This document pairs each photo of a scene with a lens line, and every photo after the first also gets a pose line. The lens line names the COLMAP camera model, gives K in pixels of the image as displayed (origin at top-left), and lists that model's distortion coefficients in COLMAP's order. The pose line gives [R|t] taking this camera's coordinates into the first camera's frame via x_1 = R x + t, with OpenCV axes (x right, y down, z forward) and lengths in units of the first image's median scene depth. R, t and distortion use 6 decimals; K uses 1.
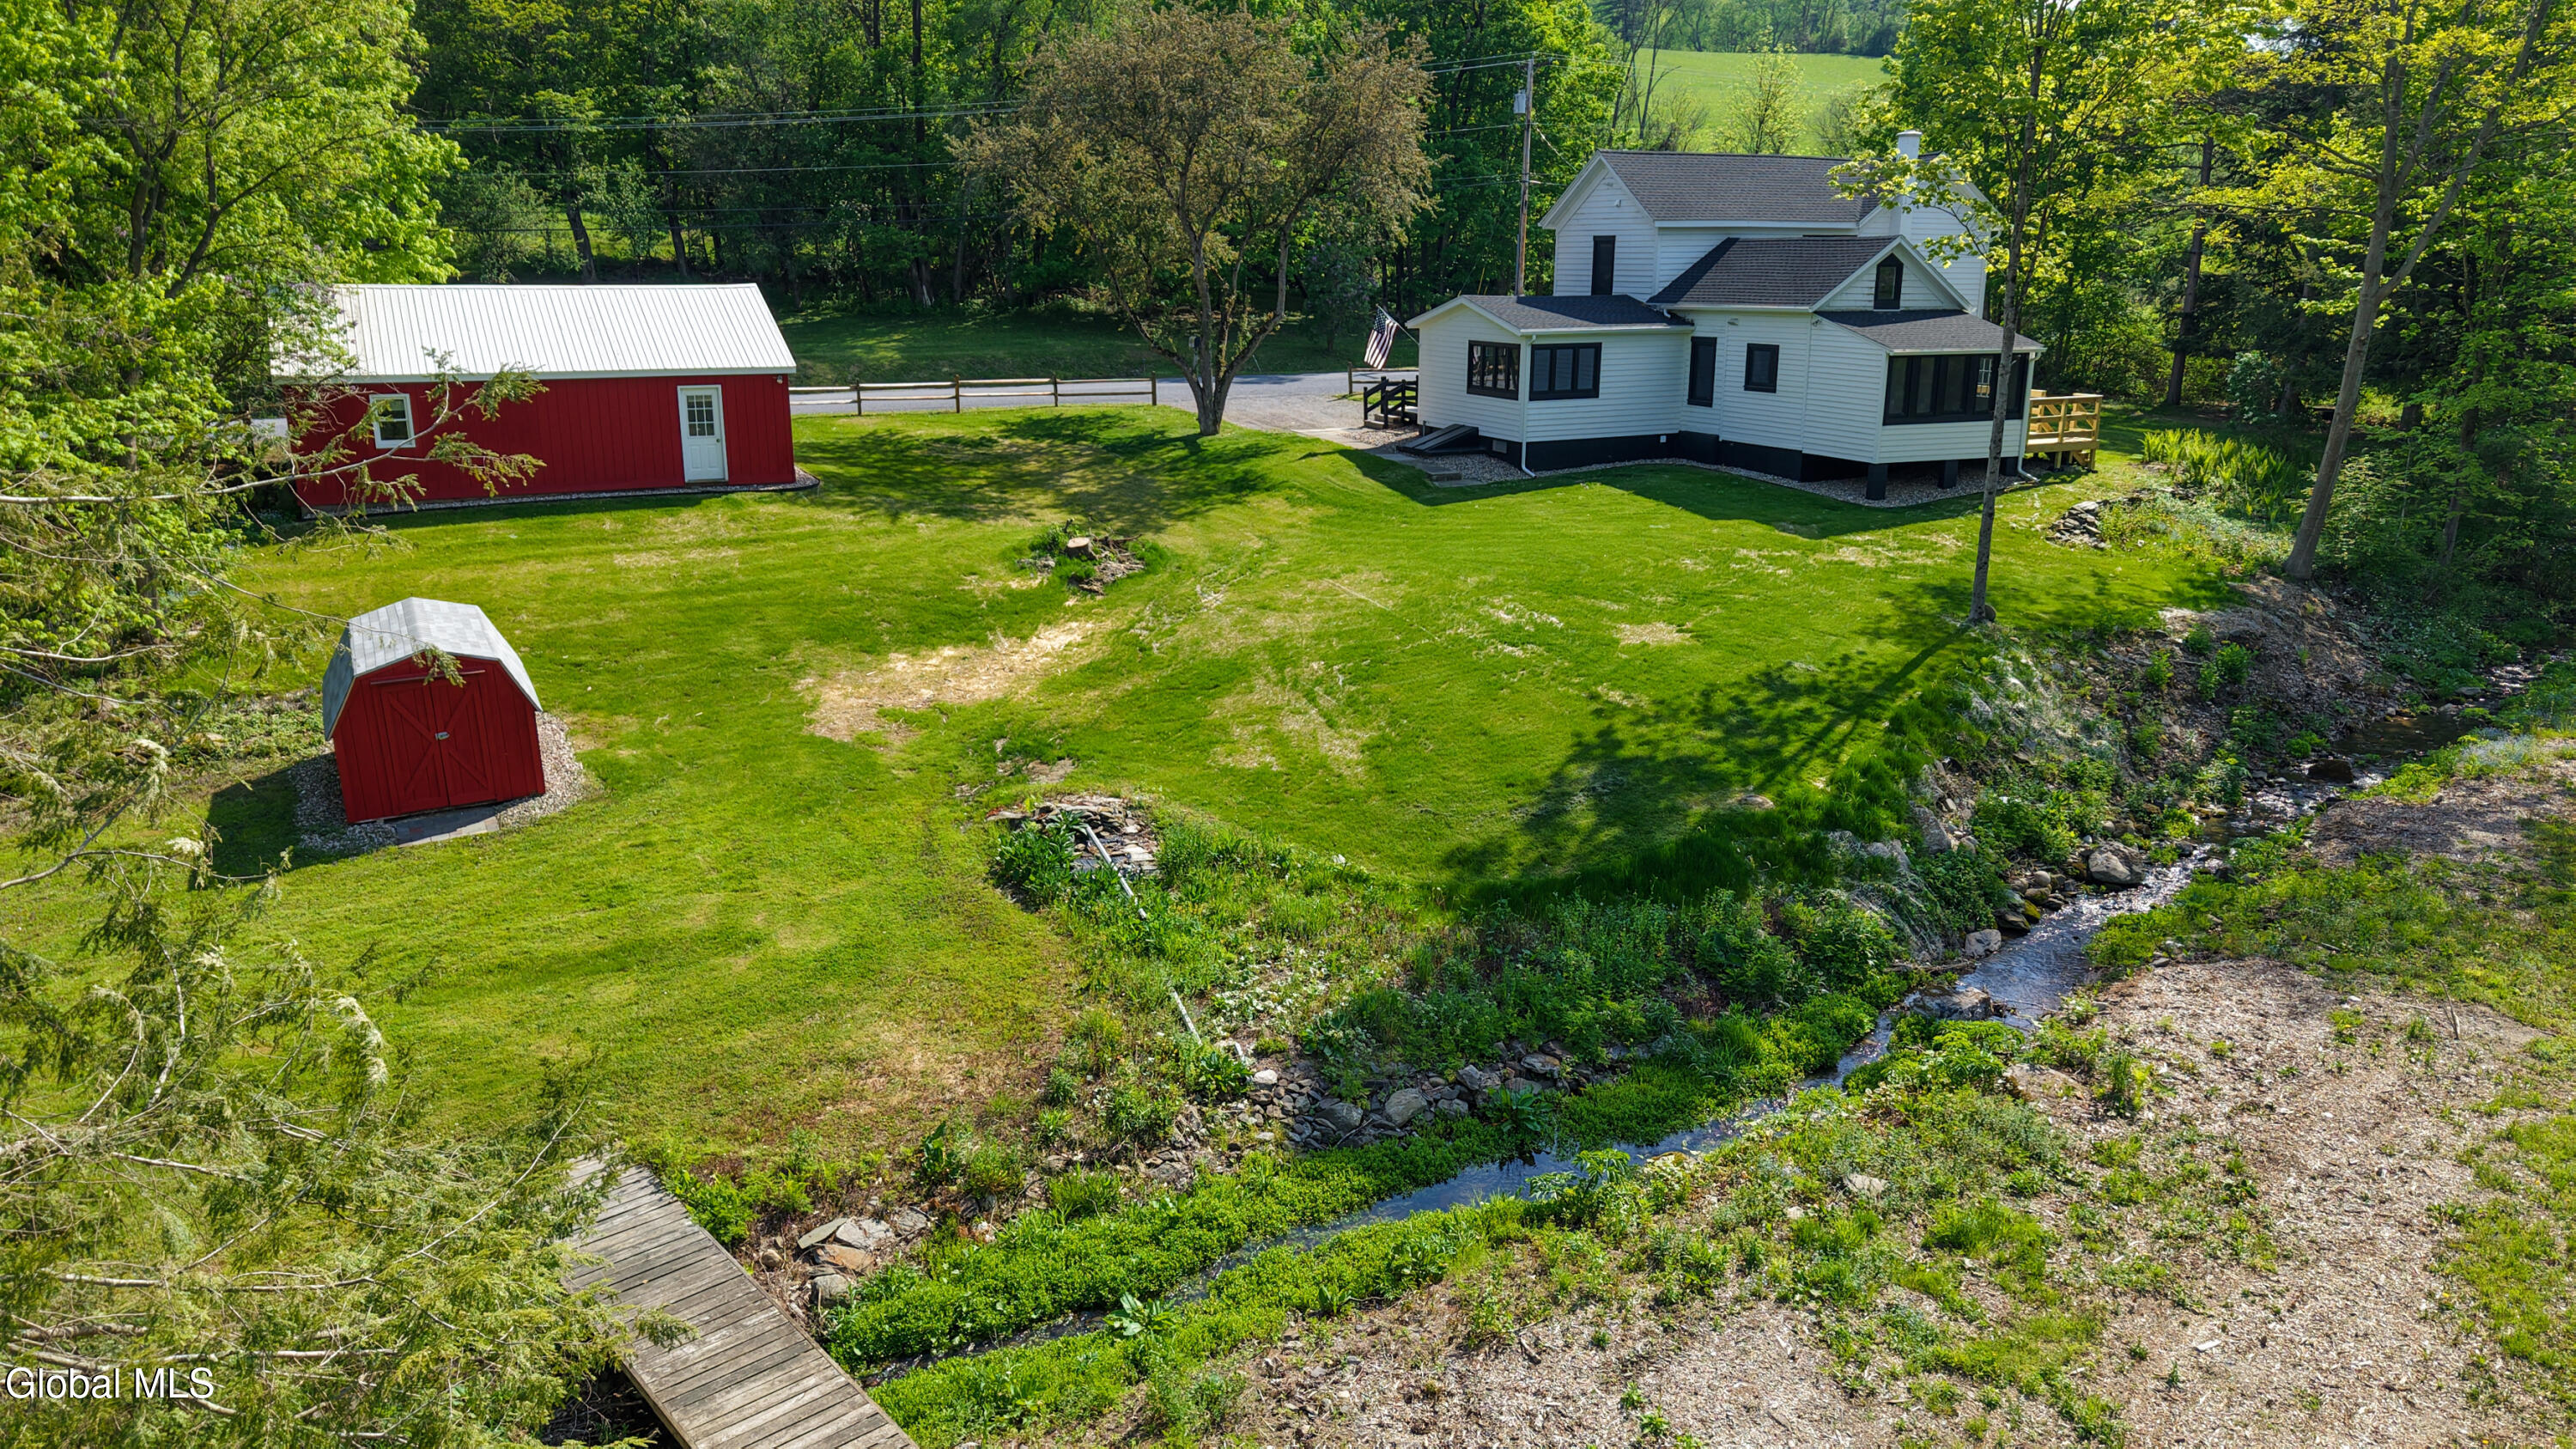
lens RADIAL K [[1750.0, 0, 1288.0], [0, 1750.0, 724.5], [0, 0, 1]] dist [0.035882, -0.050892]
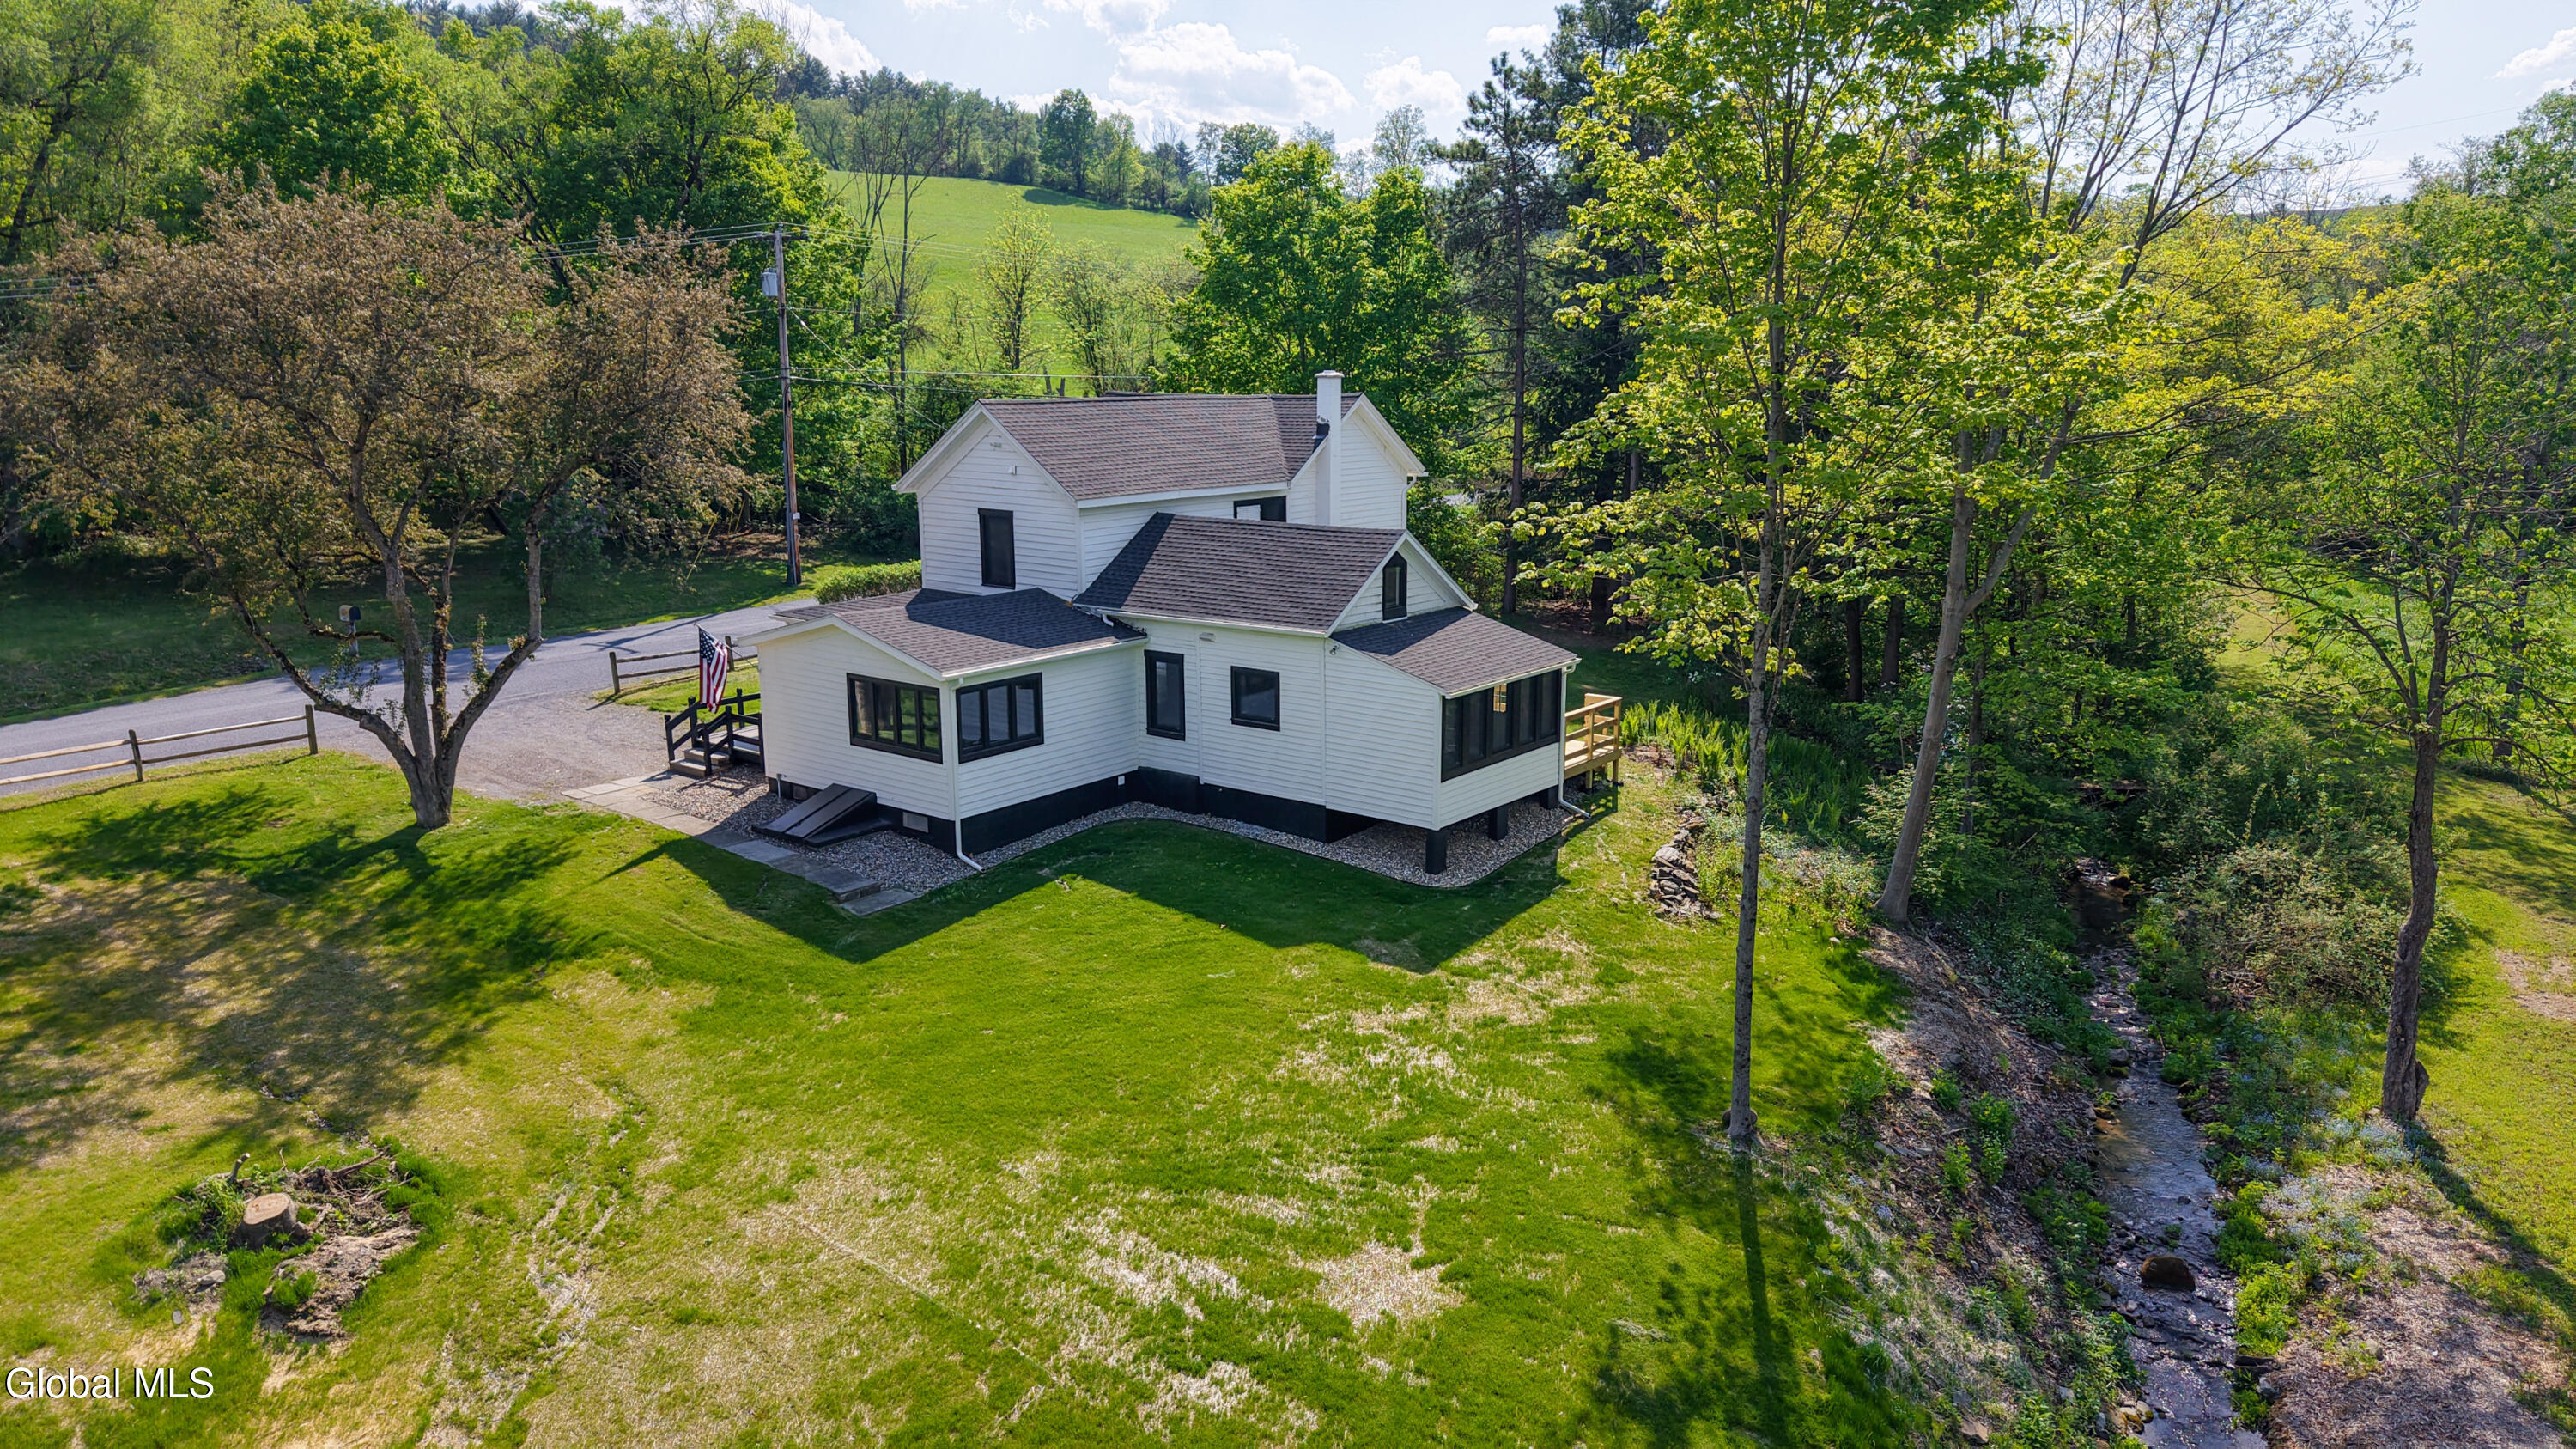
lens RADIAL K [[1811.7, 0, 1432.2], [0, 1811.7, 717.8], [0, 0, 1]] dist [0.043560, -0.051000]
pose [[0.873466, -0.091547, 0.478200, -0.046257], [0.128701, 0.990642, -0.045431, -0.140170], [-0.469566, 0.101228, 0.877075, 0.242725]]
